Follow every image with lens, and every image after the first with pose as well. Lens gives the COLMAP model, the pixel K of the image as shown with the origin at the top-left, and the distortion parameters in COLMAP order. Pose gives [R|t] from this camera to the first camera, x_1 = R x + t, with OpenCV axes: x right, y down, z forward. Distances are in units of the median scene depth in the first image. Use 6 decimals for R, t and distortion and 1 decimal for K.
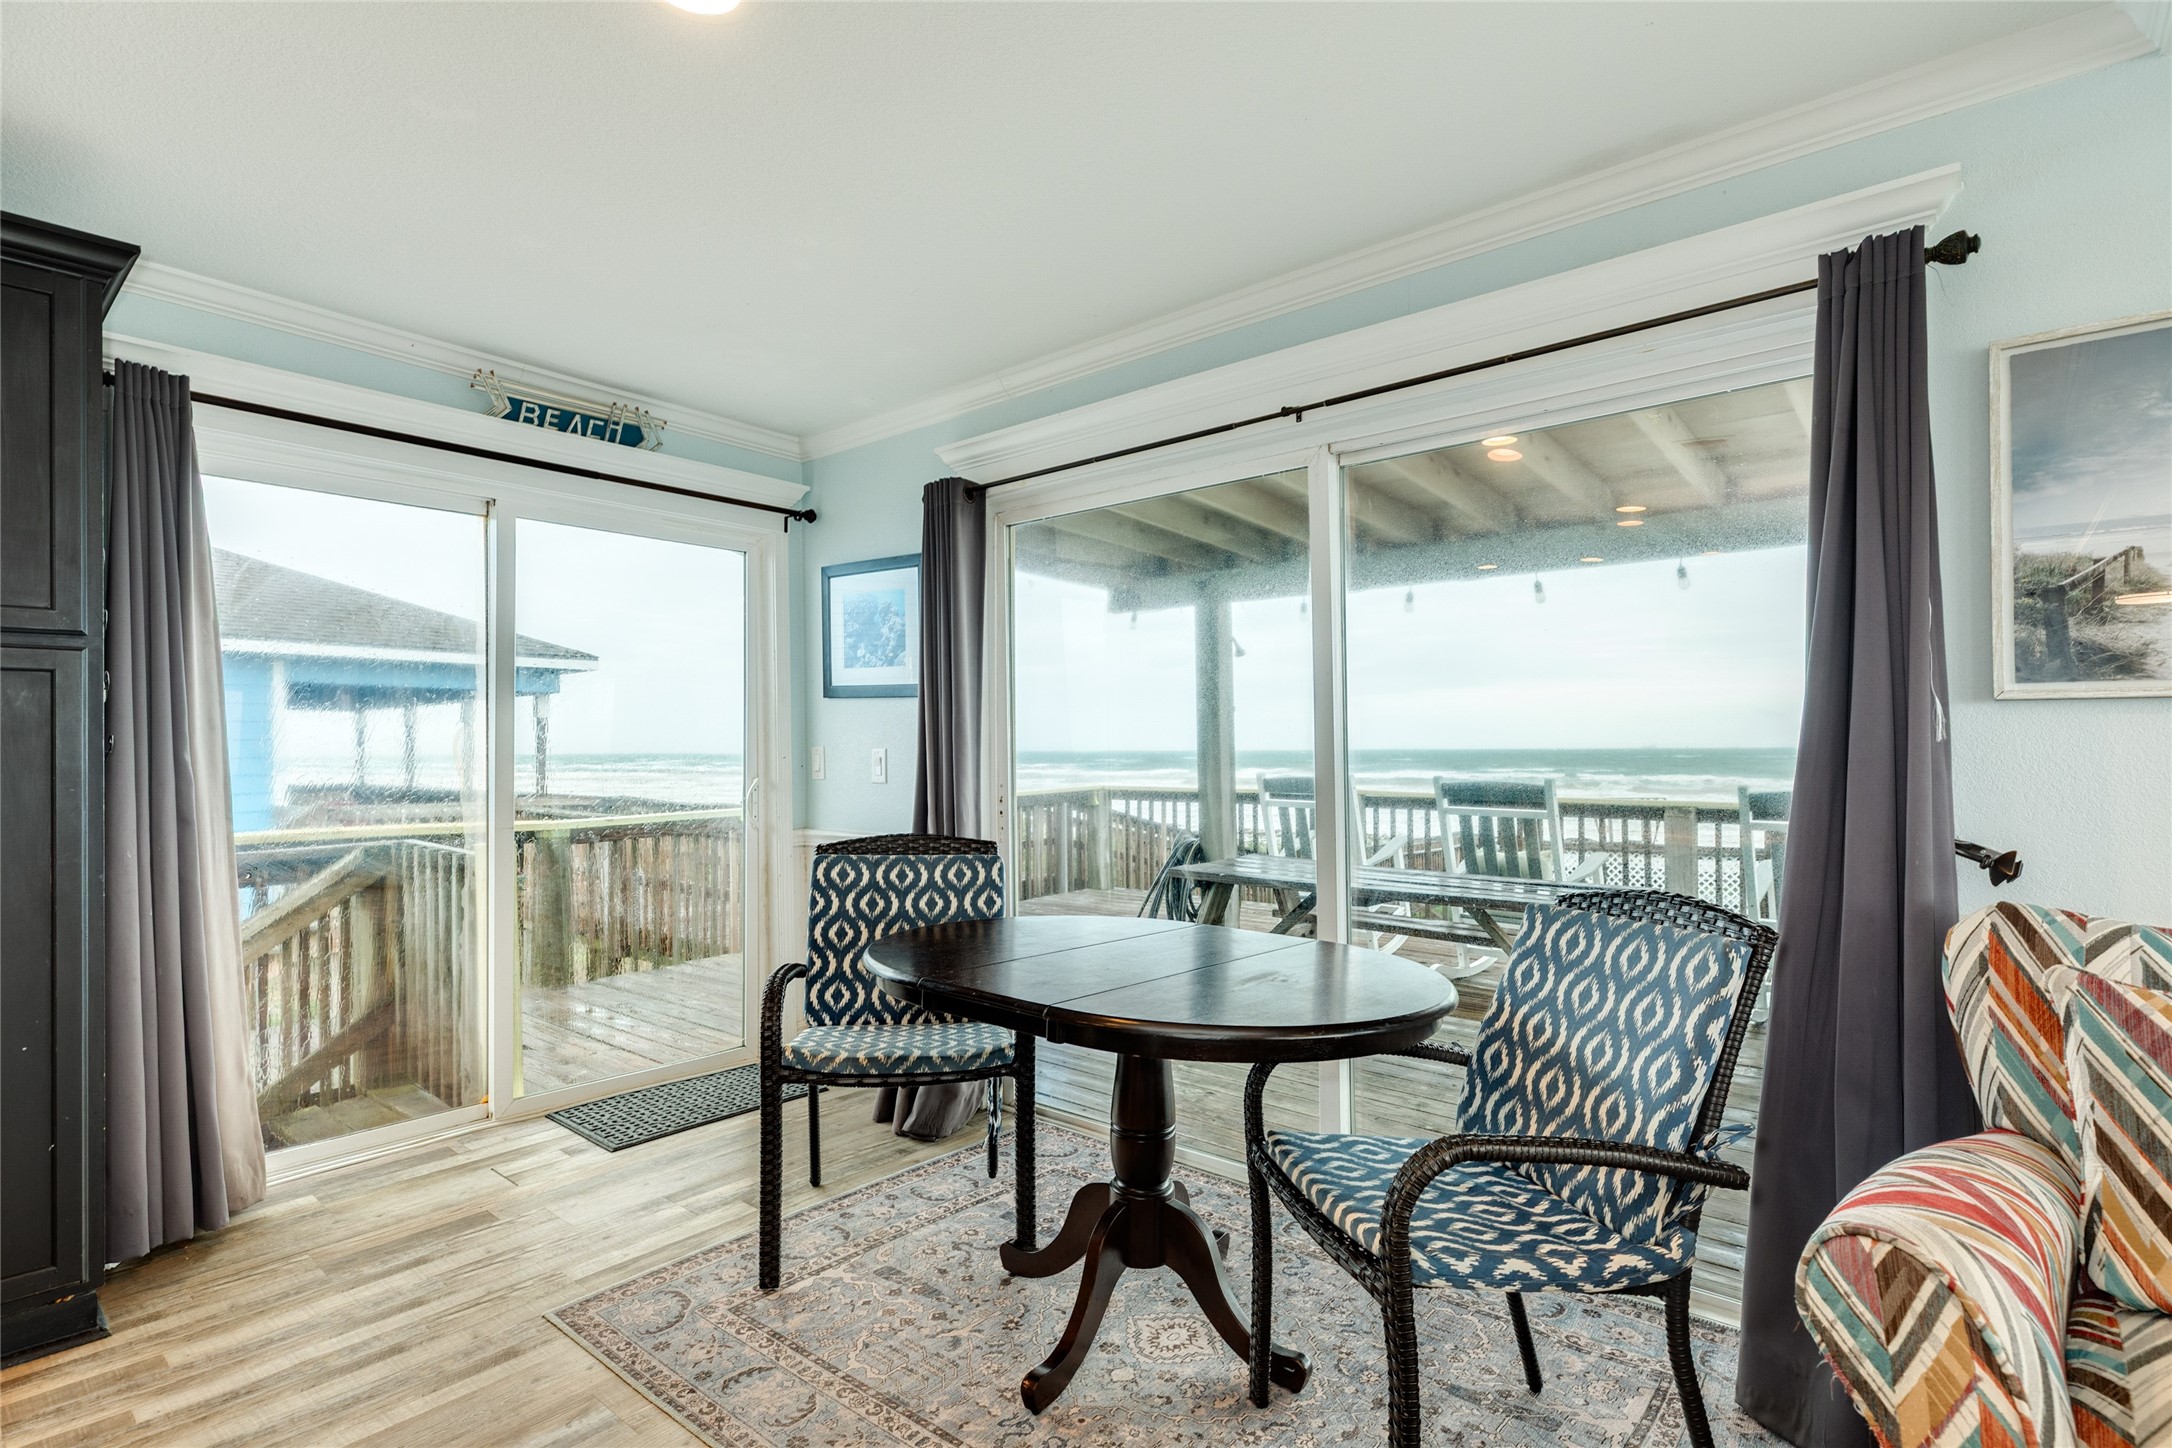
lens RADIAL K [[1014.0, 0, 1129.5], [0, 1014.0, 733.2], [0, 0, 1]] dist [-0.001988, -0.000534]
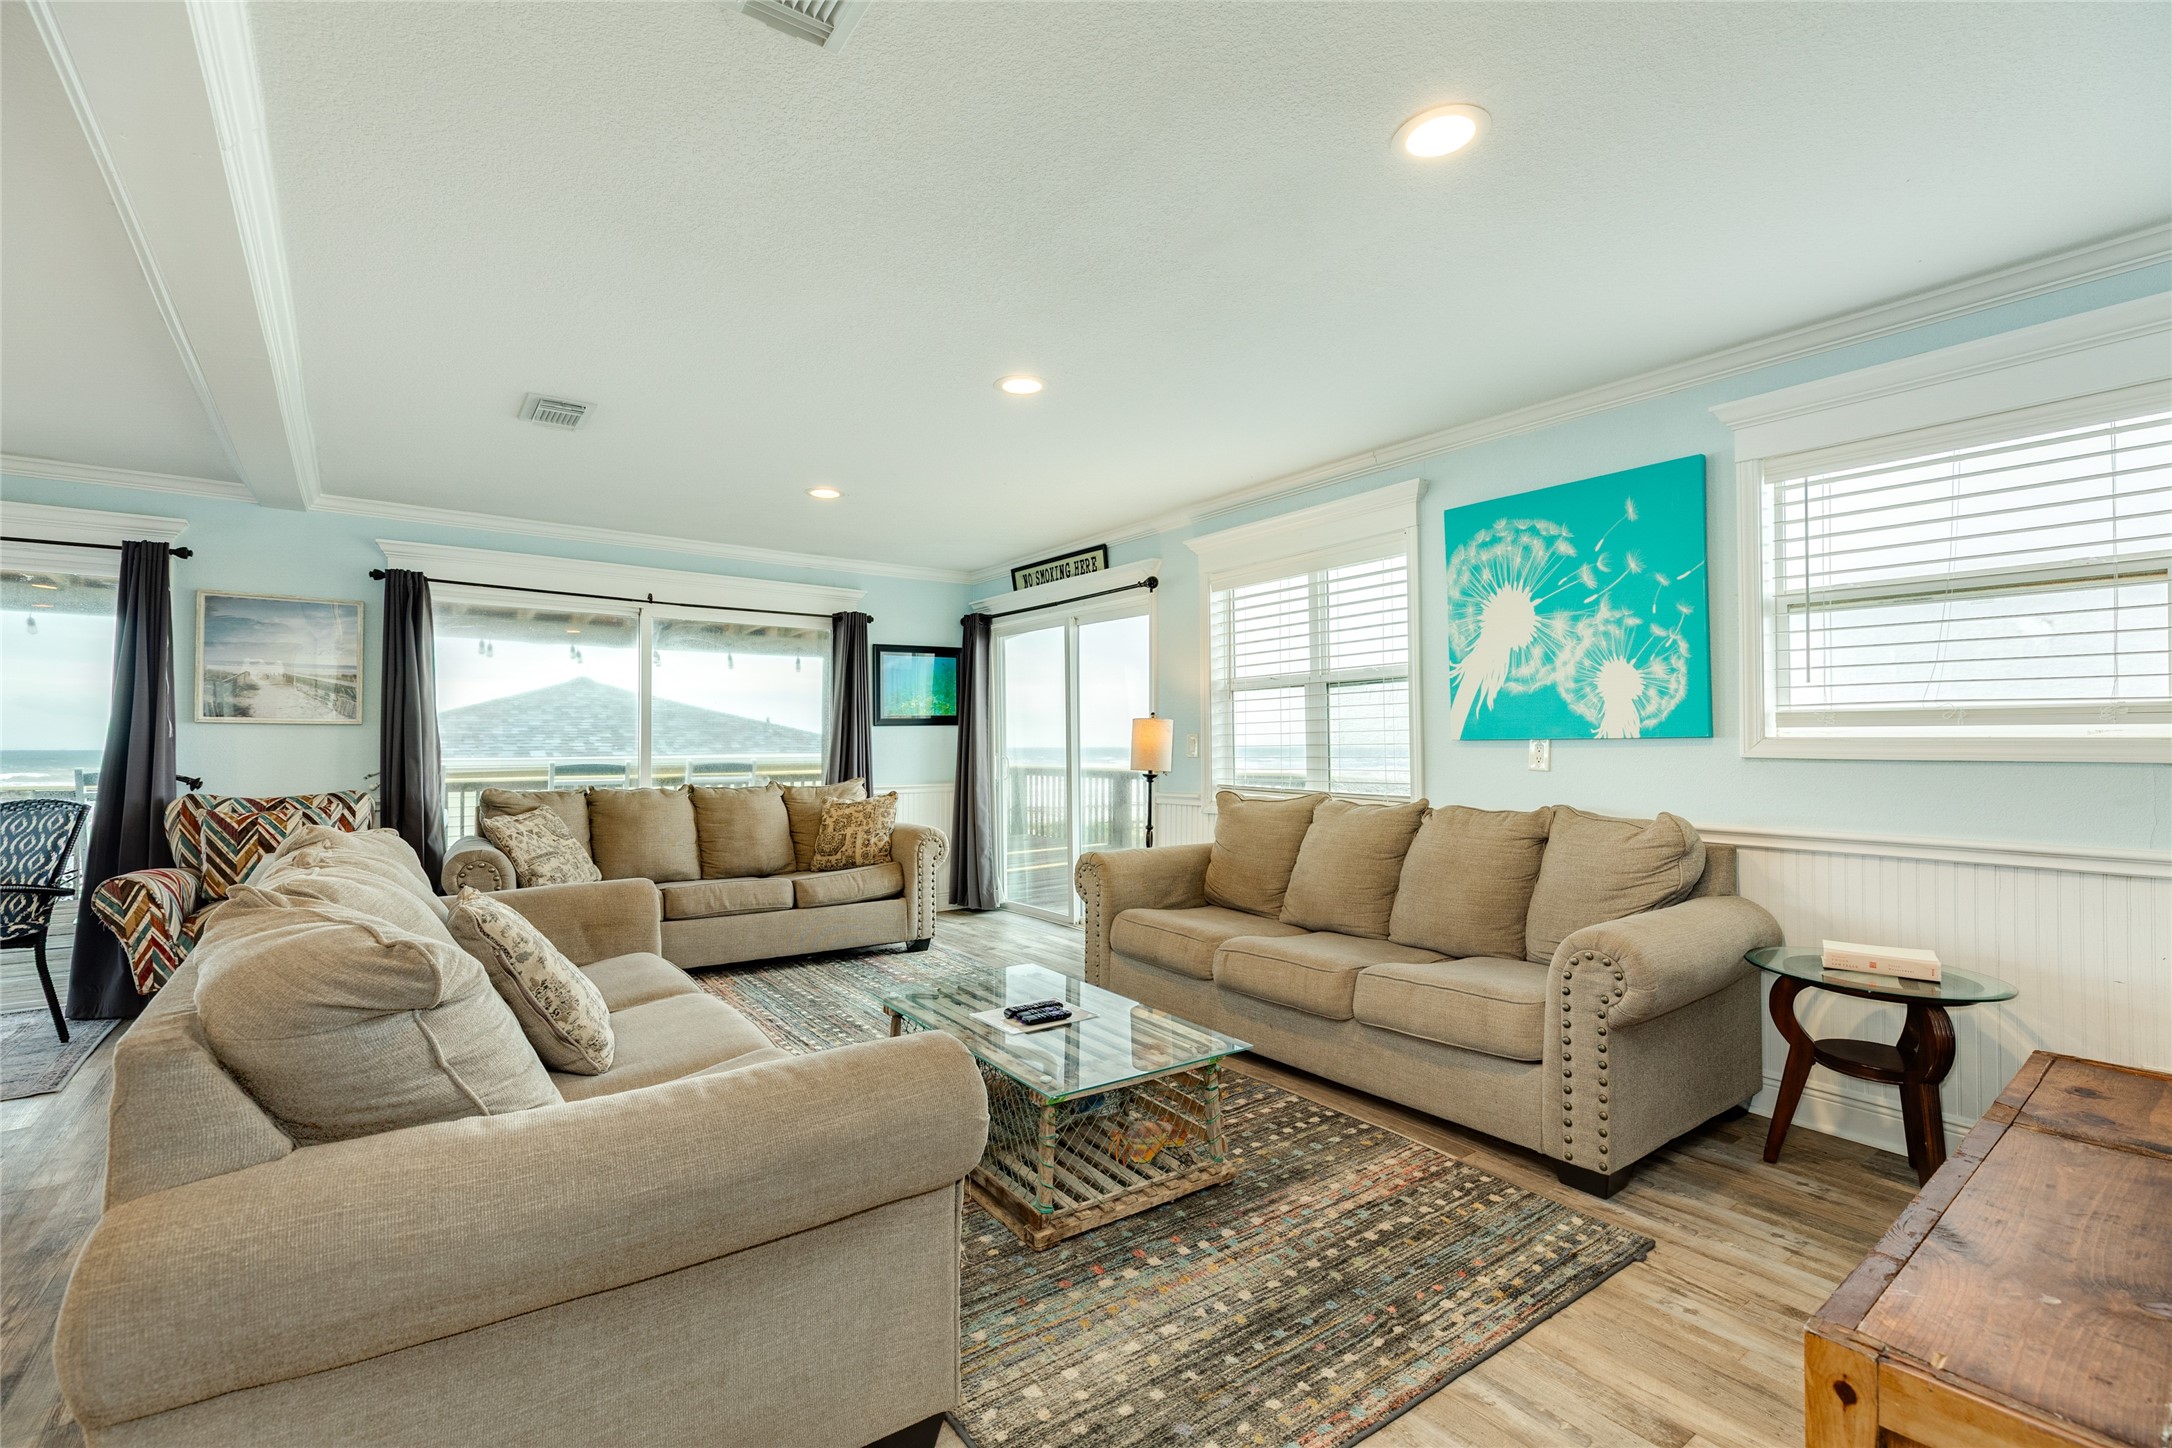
lens RADIAL K [[1014.0, 0, 1129.5], [0, 1014.0, 733.2], [0, 0, 1]] dist [-0.001988, -0.000534]
pose [[0.225618, 0.024389, 0.973910, -1.425139], [-0.008221, 0.999699, -0.023130, 0.045269], [-0.974181, -0.002788, 0.225751, -2.404957]]
